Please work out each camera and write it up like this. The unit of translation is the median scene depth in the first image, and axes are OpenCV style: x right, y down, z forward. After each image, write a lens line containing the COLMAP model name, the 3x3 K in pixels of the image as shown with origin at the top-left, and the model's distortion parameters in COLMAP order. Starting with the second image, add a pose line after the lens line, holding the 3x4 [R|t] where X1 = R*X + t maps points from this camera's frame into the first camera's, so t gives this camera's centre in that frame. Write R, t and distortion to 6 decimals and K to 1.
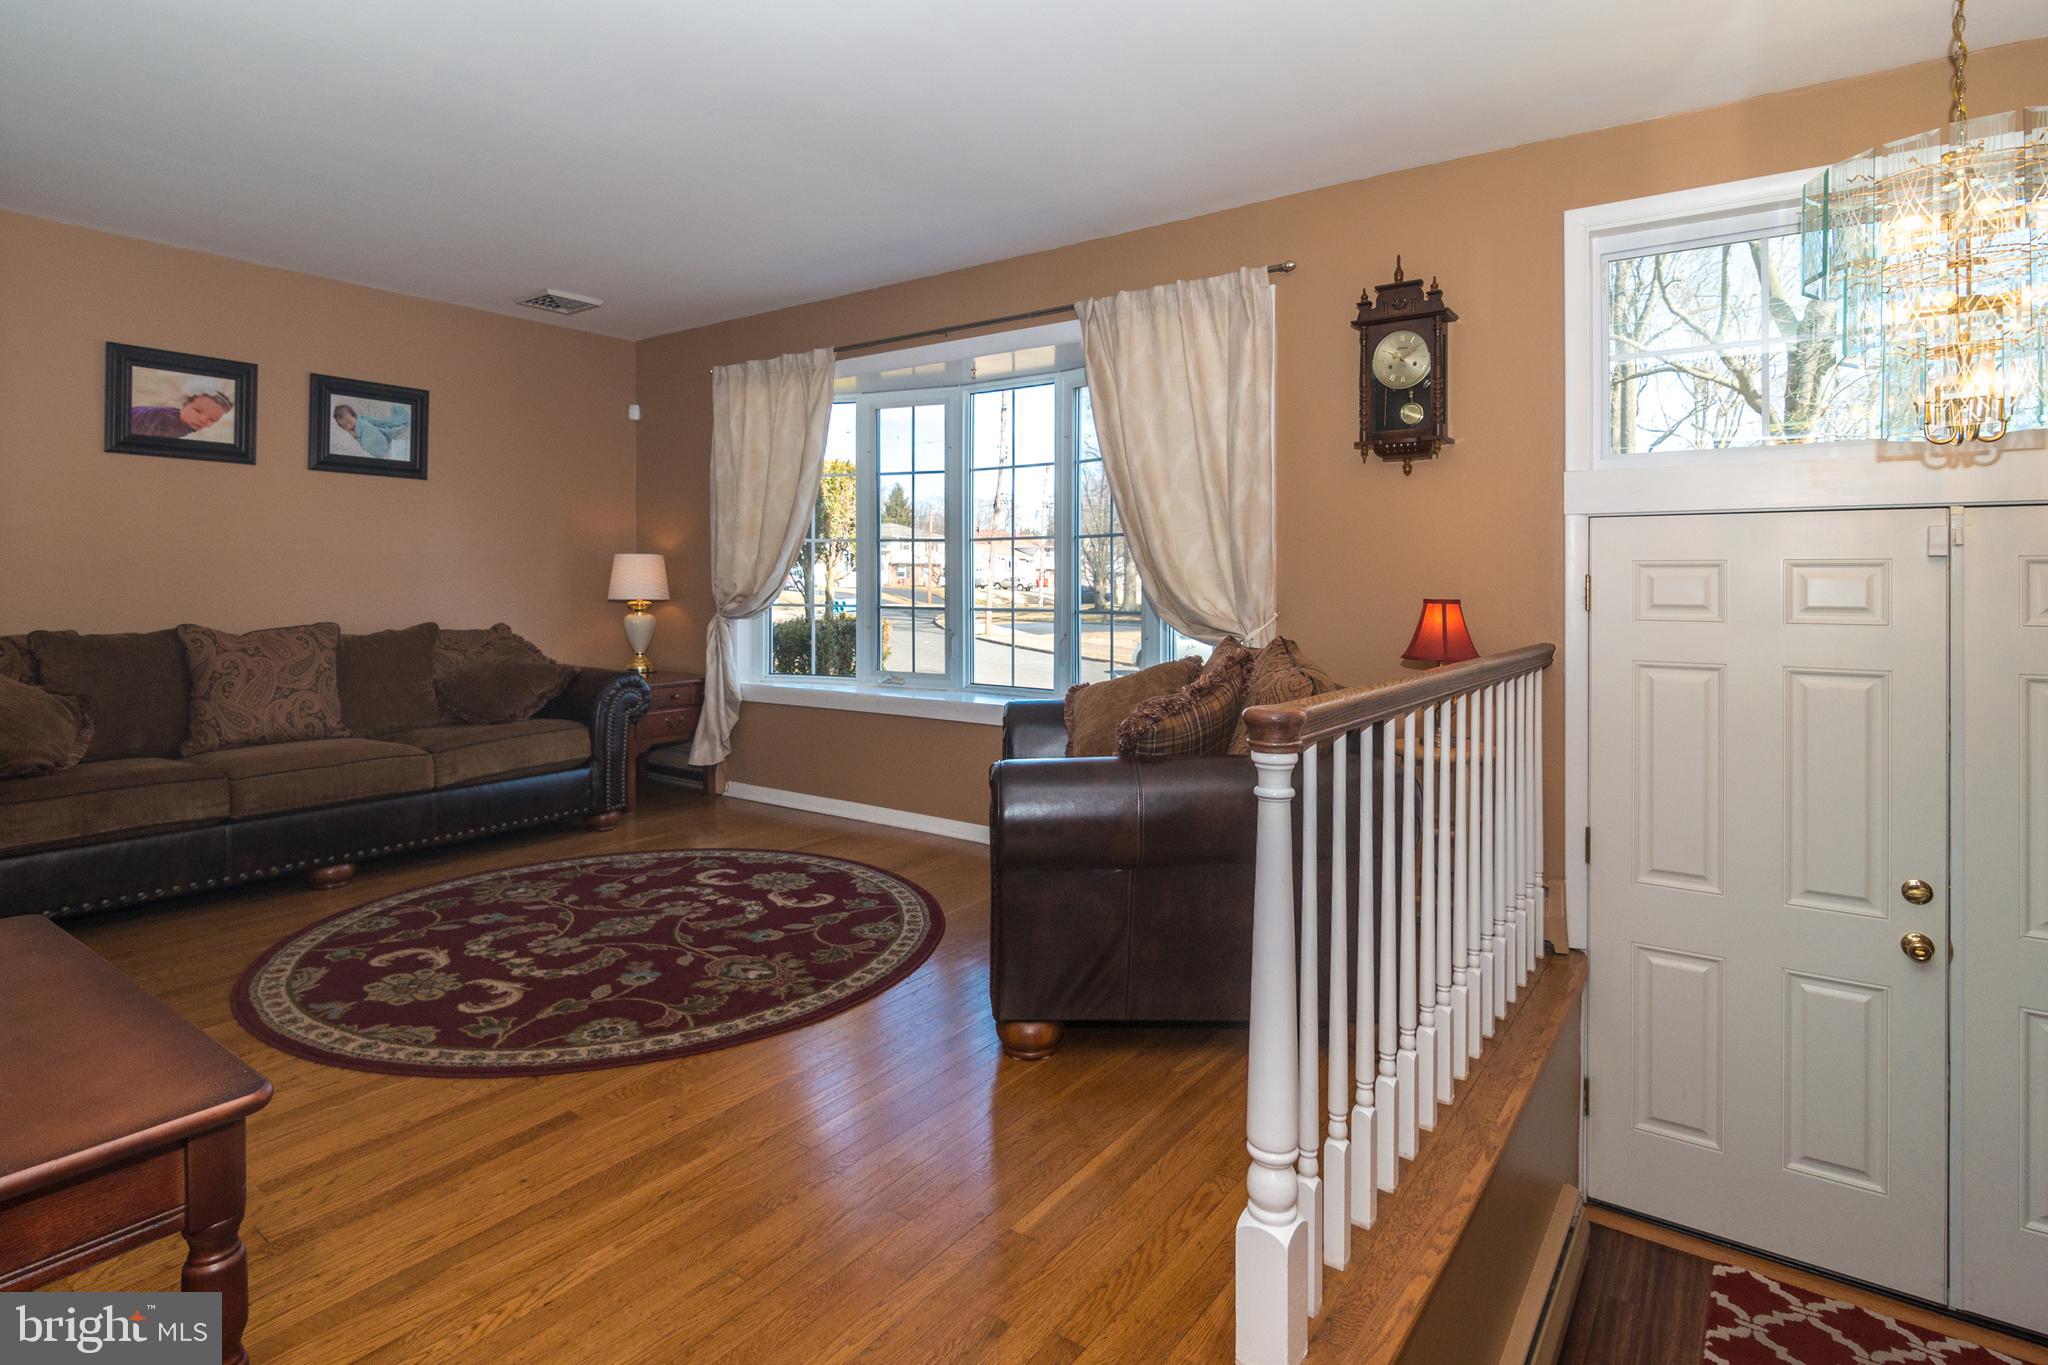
lens RADIAL K [[1044.1, 0, 984.6], [0, 1044.1, 592.1], [0, 0, 1]] dist [-0.007580, -0.000765]
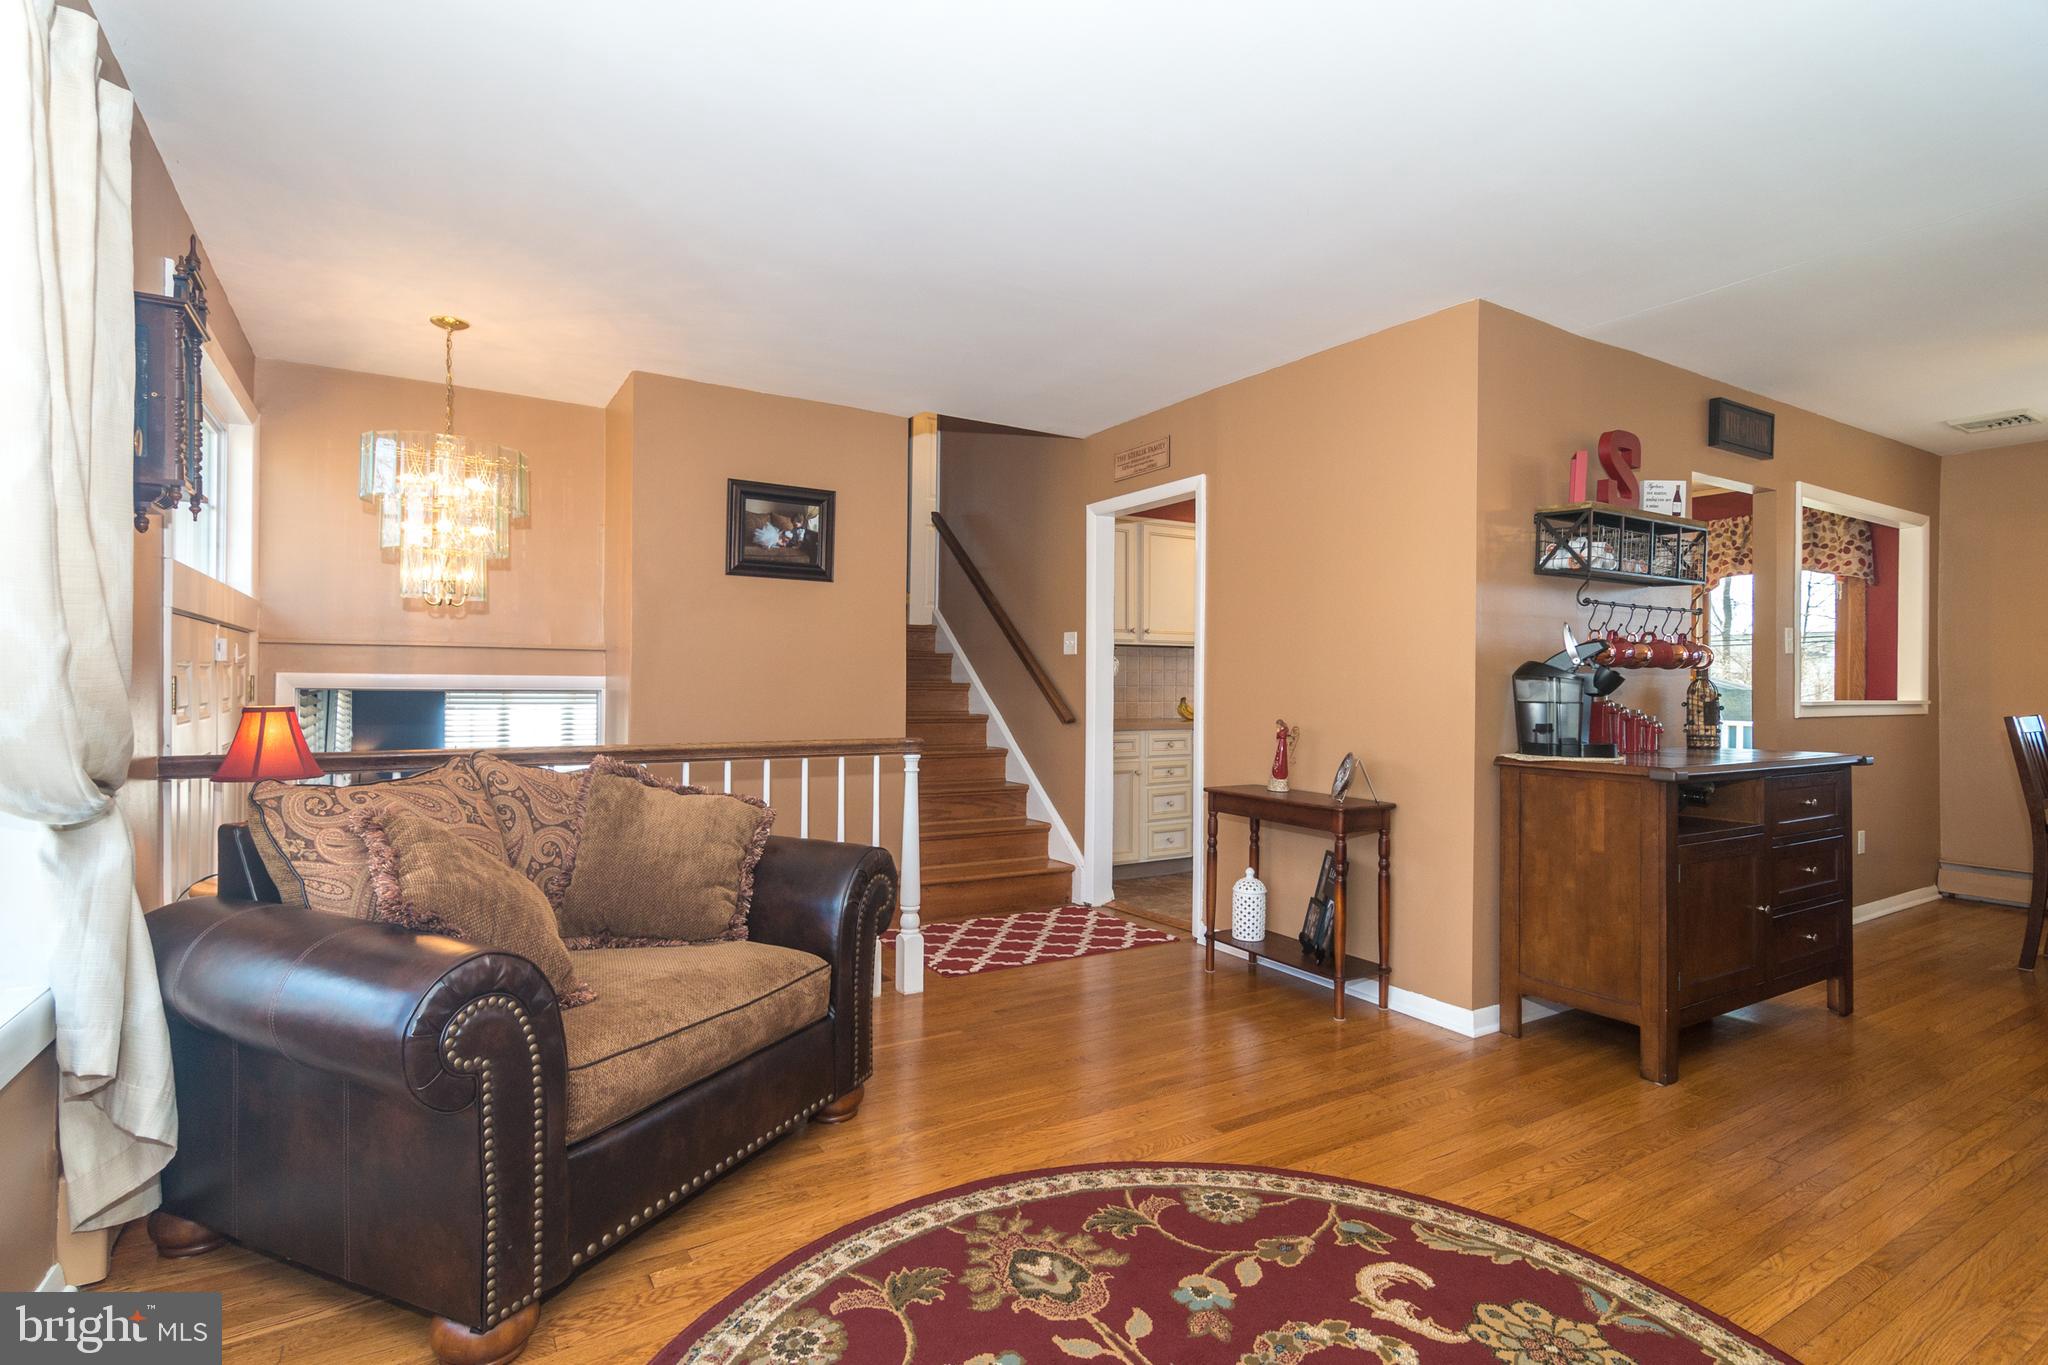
lens RADIAL K [[1014.3, 0, 1001.5], [0, 1014.3, 672.0], [0, 0, 1]] dist [-0.001712, -0.001081]
pose [[-0.923574, -0.010344, 0.383280, -0.446413], [-0.008690, 0.999944, 0.006048, -0.035981], [-0.383322, 0.002255, -0.923612, 1.614026]]
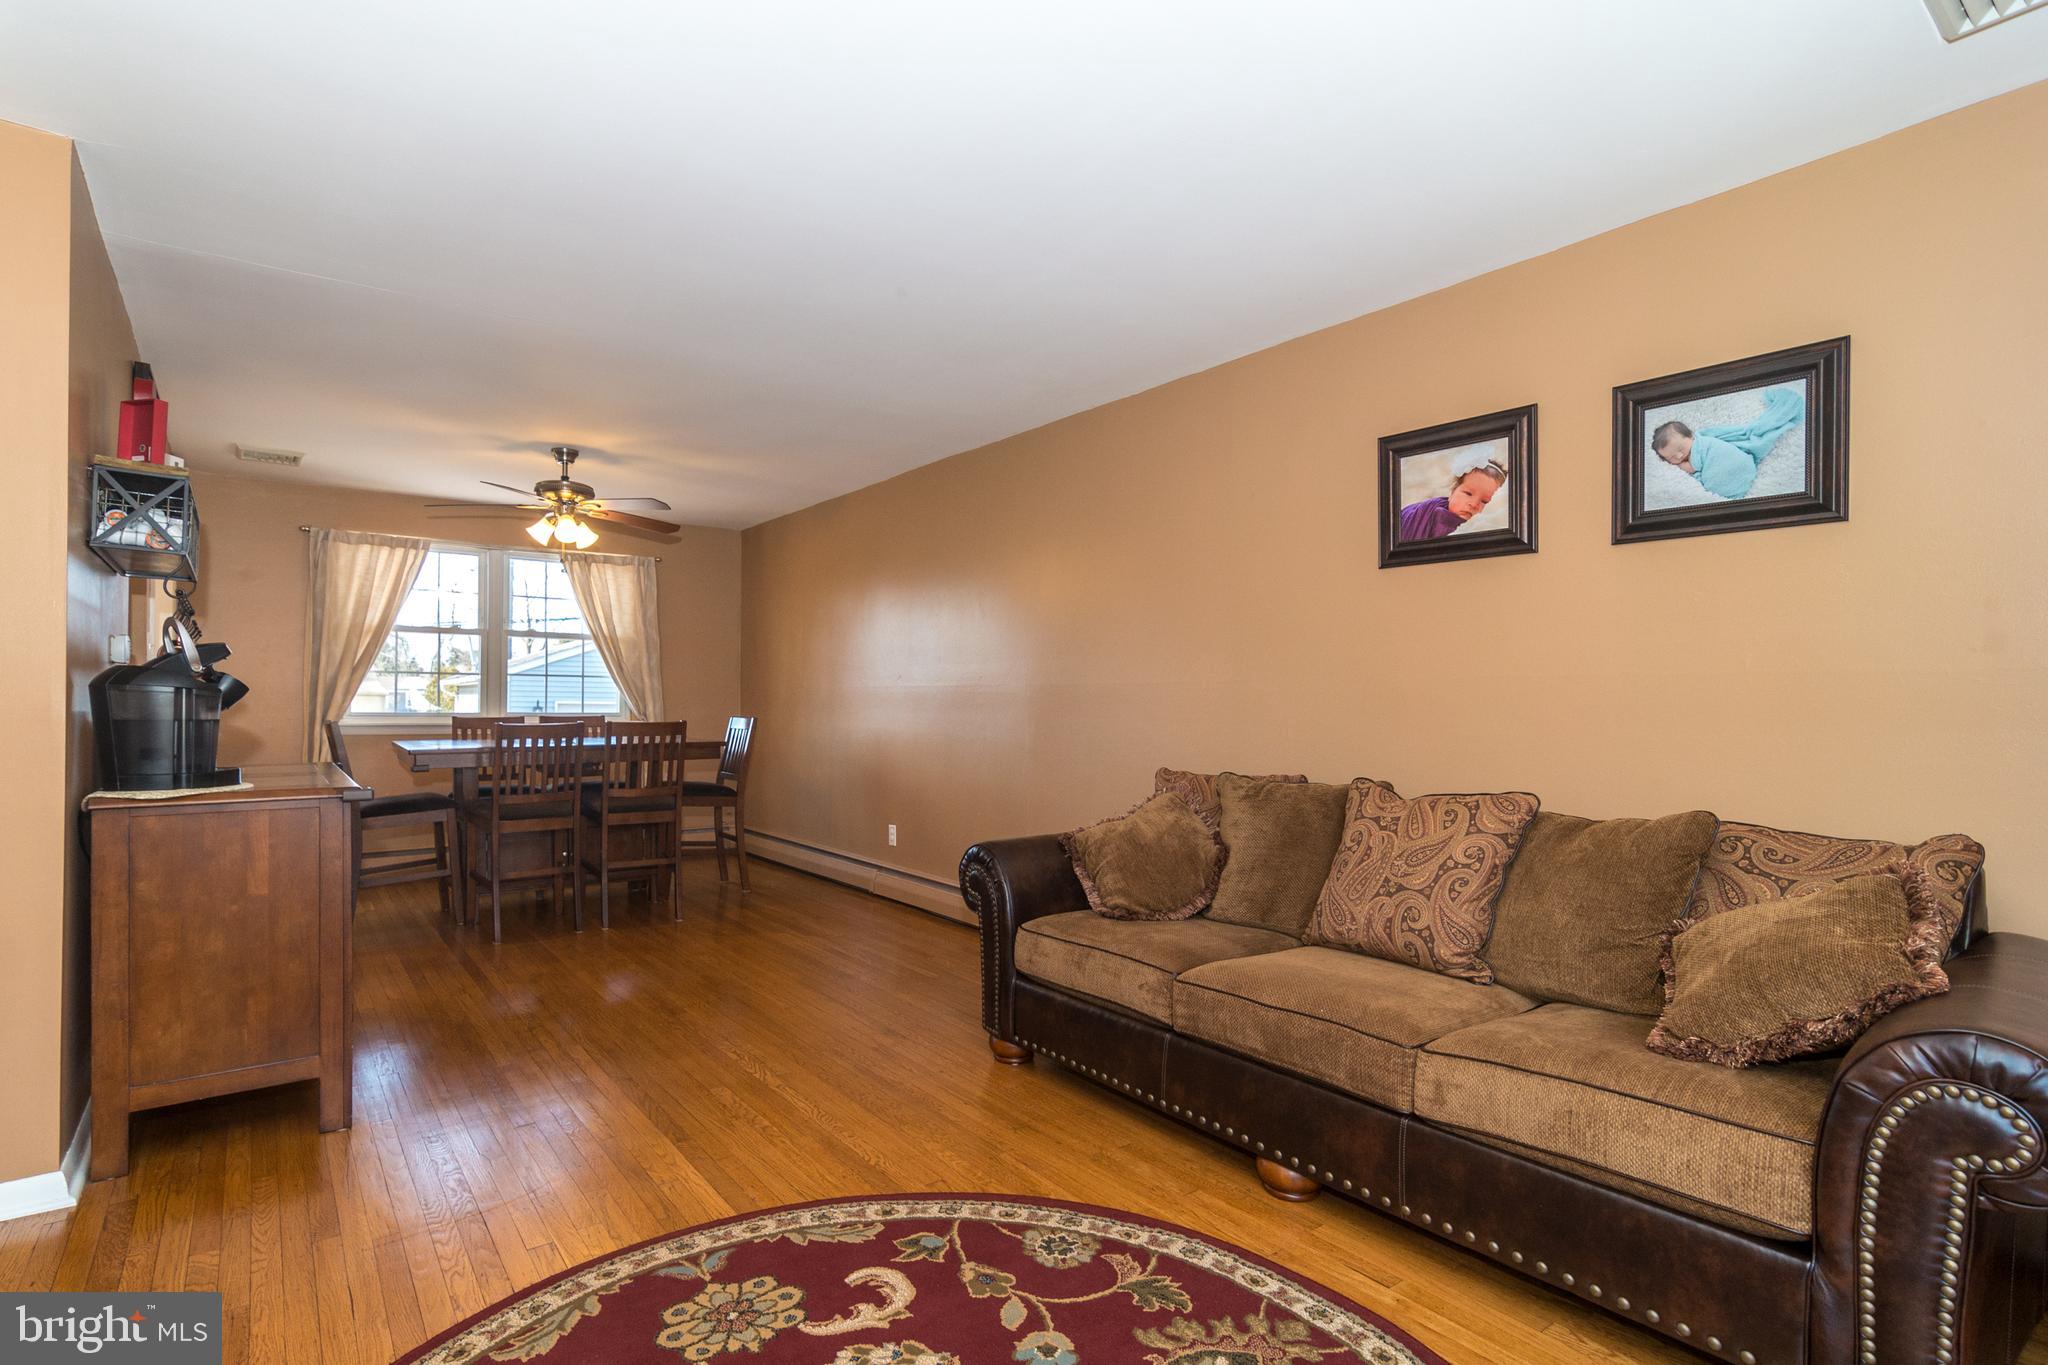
lens RADIAL K [[1014.3, 0, 1020.4], [0, 1014.3, 696.3], [0, 0, 1]] dist [-0.001712, -0.001081]
pose [[-0.280998, -0.011551, -0.959639, 0.042036], [-0.015896, 0.999846, -0.007380, -0.026775], [0.959577, 0.013181, -0.281139, 1.292849]]
